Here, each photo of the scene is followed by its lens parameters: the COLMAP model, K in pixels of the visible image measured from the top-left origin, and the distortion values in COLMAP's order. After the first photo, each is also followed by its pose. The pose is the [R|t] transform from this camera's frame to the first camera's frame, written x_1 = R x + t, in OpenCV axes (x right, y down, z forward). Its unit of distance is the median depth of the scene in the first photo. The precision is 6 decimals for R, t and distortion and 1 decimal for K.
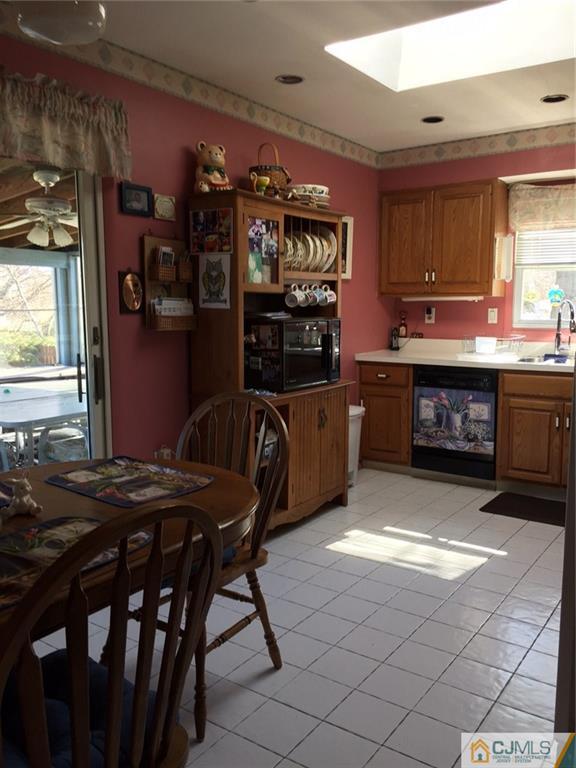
lens RADIAL K [[666.3, 0, 288.0], [0, 666.3, 384.0], [0, 0, 1]] dist [0.075421, -0.082404]
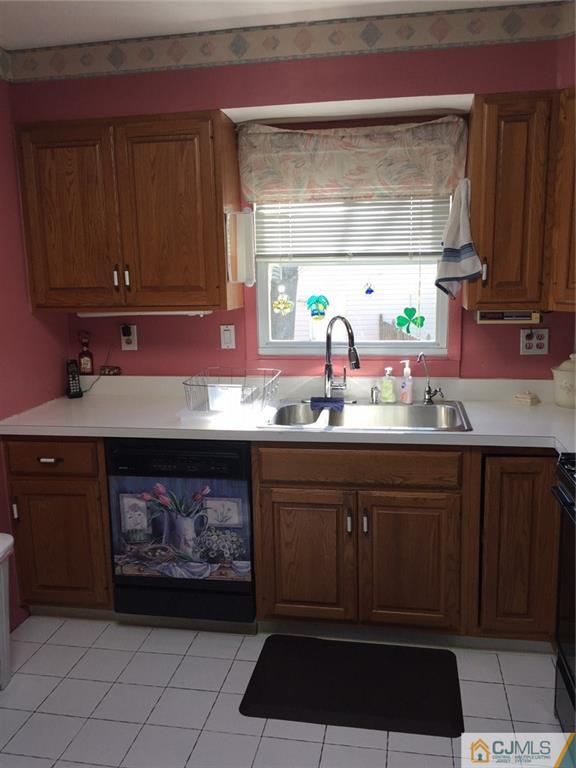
lens RADIAL K [[666.3, 0, 288.0], [0, 666.3, 384.0], [0, 0, 1]] dist [0.075421, -0.082404]
pose [[0.912755, -0.086061, 0.399340, 0.108593], [0.068799, 0.995978, 0.057391, -0.095864], [-0.402673, -0.024910, 0.915005, 0.426797]]
